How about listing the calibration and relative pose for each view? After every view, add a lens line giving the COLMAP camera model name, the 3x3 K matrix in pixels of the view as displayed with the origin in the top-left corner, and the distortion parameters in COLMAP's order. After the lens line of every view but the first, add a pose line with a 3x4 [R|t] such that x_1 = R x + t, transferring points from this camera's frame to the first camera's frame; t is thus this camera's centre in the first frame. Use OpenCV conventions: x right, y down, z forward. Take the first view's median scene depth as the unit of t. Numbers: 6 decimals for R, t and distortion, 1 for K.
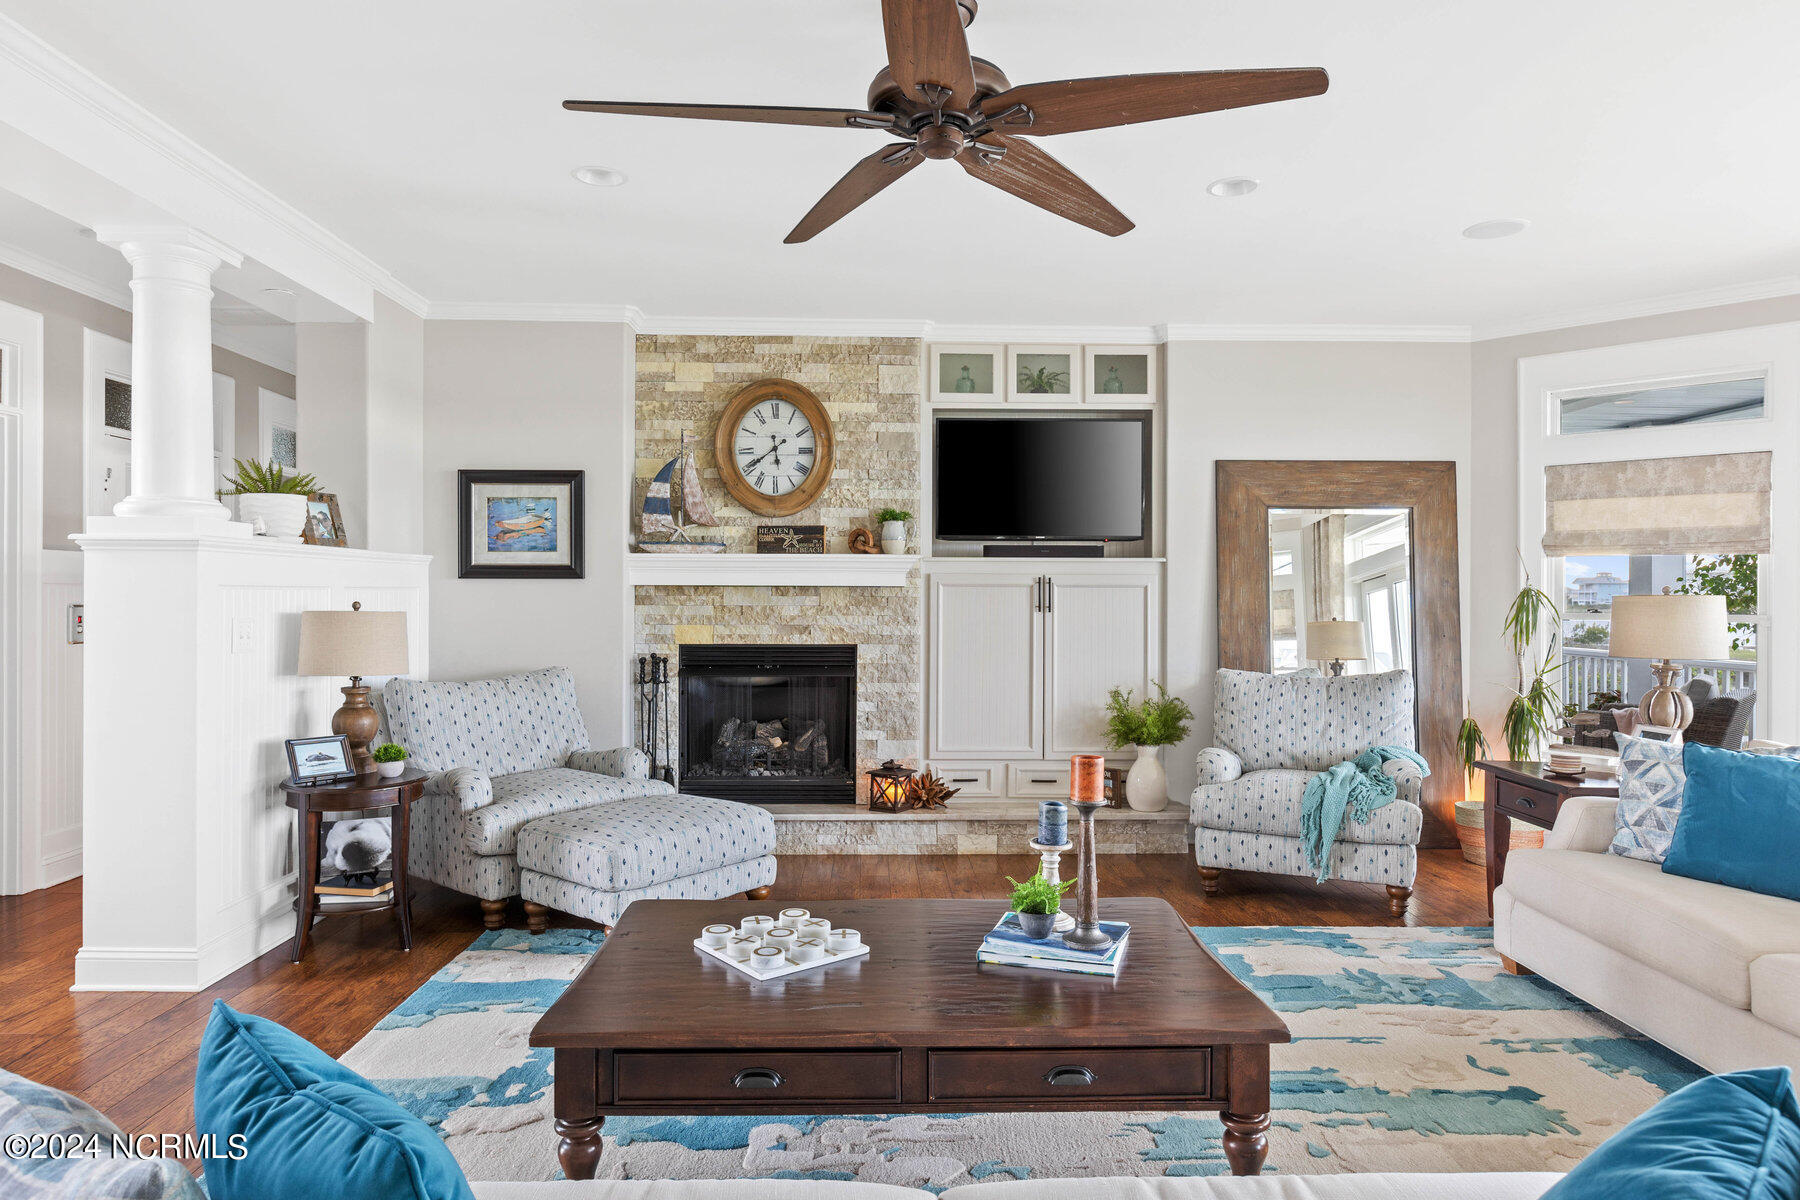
lens RADIAL K [[1066.2, 0, 901.2], [0, 1066.2, 596.1], [0, 0, 1]] dist [-0.005226, -0.000277]
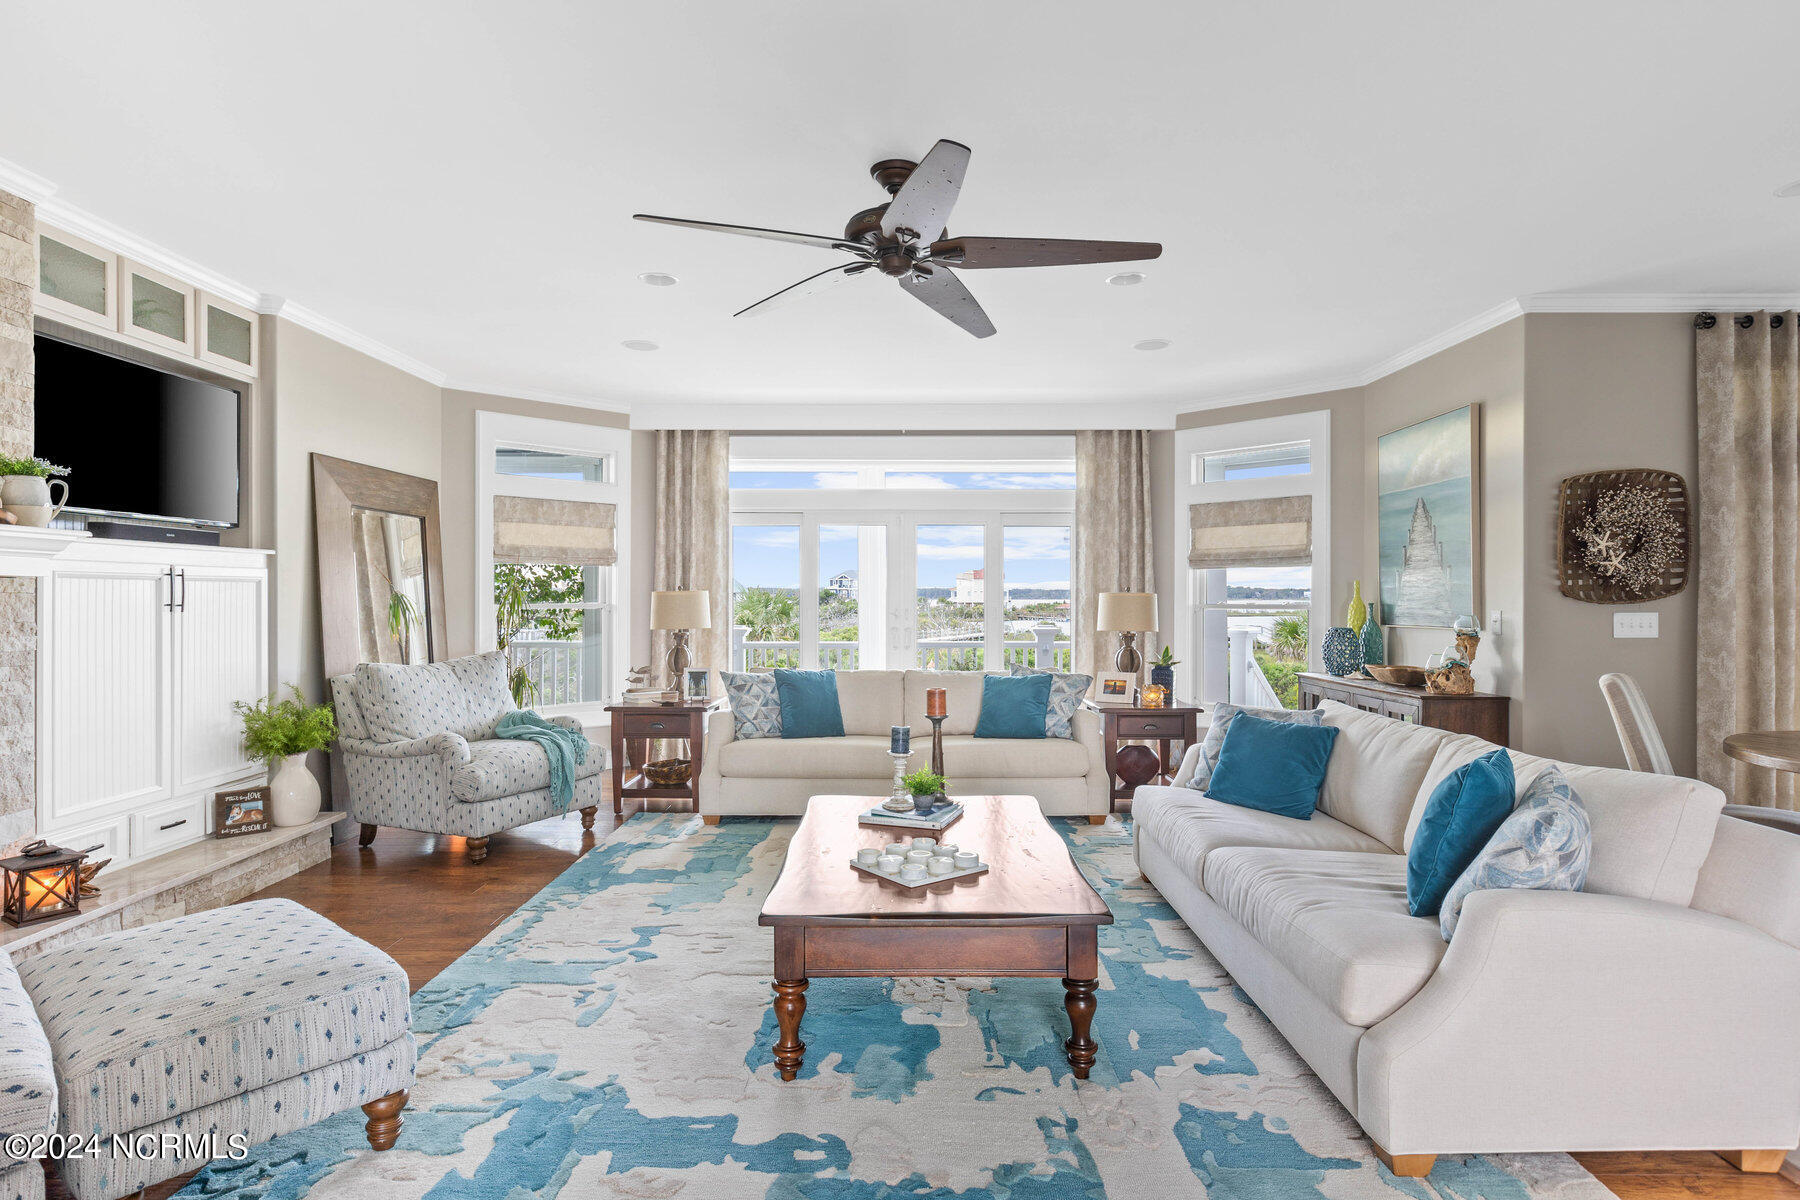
lens RADIAL K [[942.2, 0, 902.3], [0, 942.2, 595.8], [0, 0, 1]] dist [-0.006511, -0.000690]
pose [[0.020947, -0.003733, 0.999774, -0.551885], [0.000431, 0.999993, 0.003725, 0.000691], [-0.999780, 0.000353, 0.020949, 0.442469]]
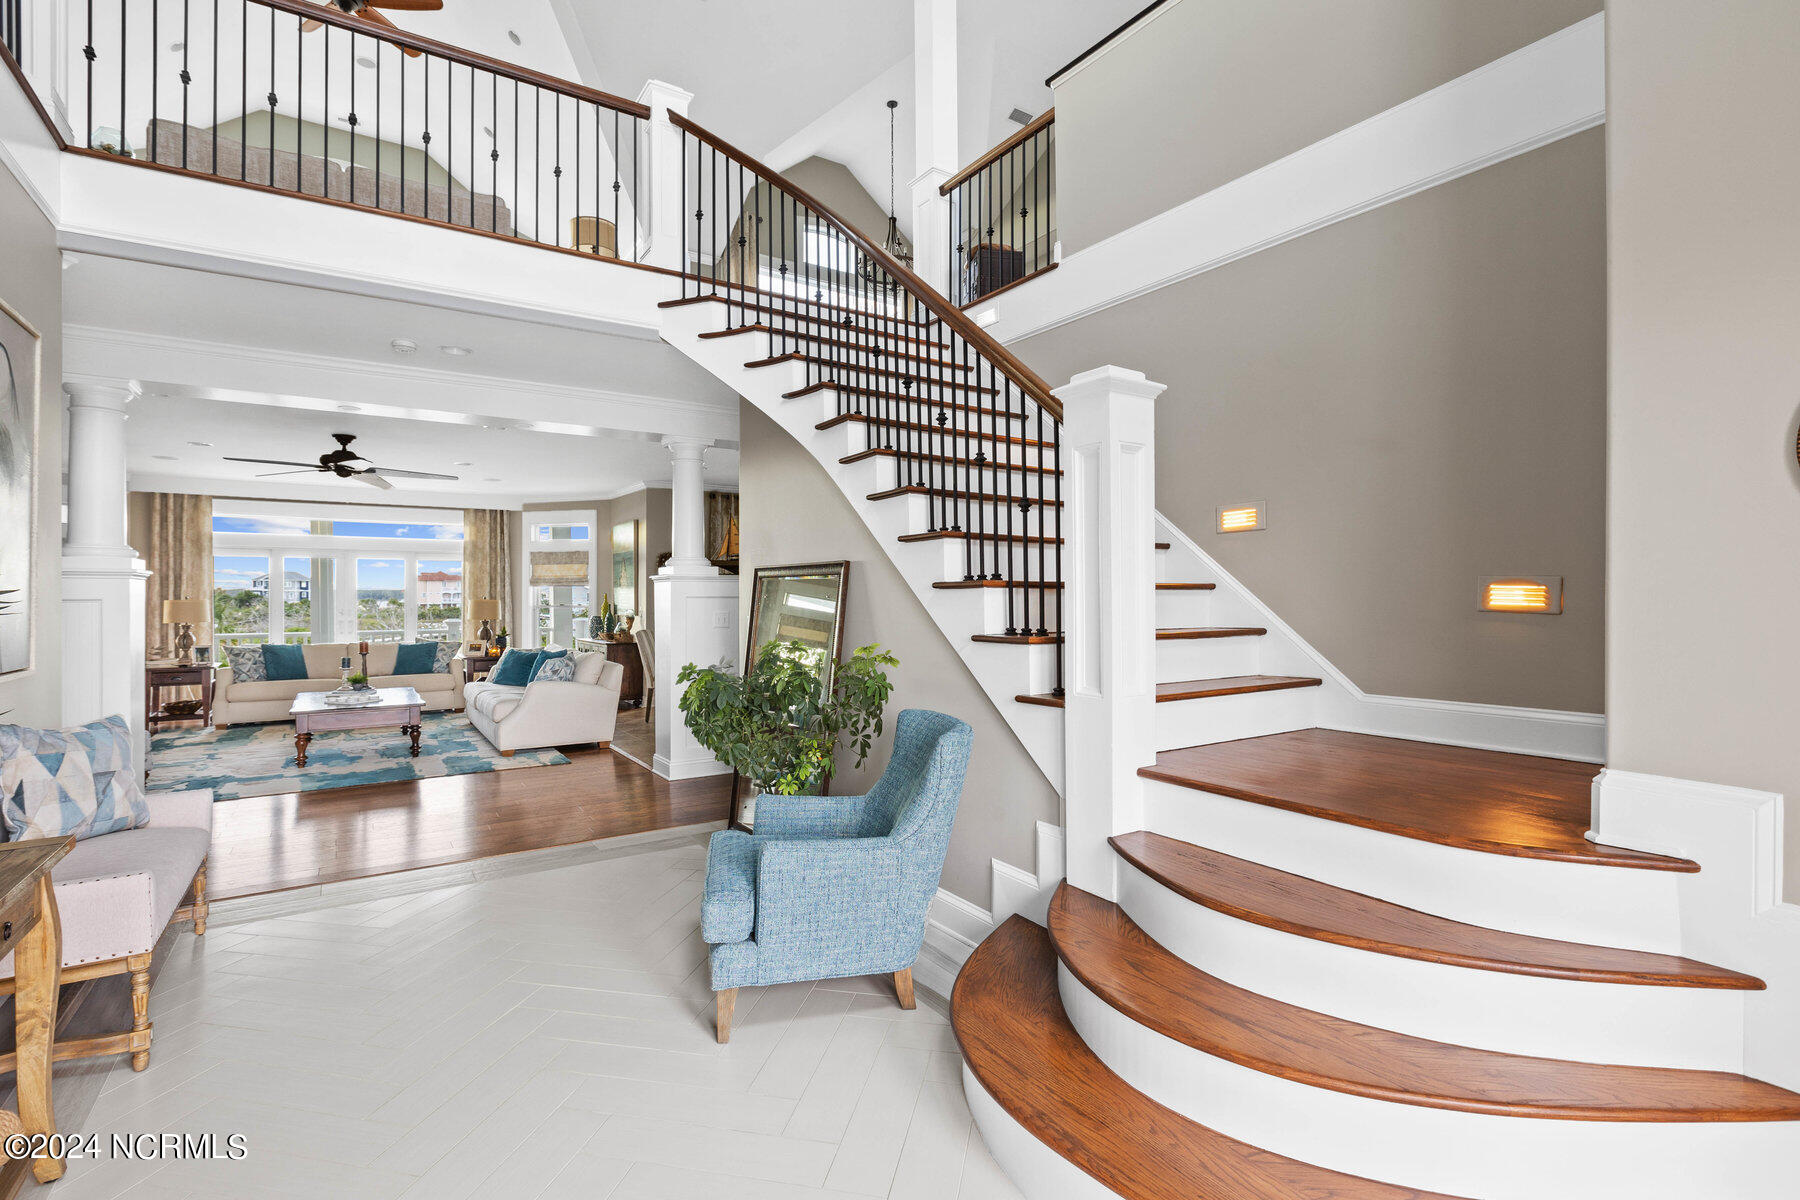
lens RADIAL K [[828.1, 0, 903.8], [0, 828.1, 599.1], [0, 0, 1]] dist [-0.010259, 0.000425]
pose [[-0.543197, -0.005903, 0.839585, -1.511747], [-0.000359, 0.999977, 0.006798, -0.012804], [-0.839605, 0.003391, -0.543187, 0.423922]]
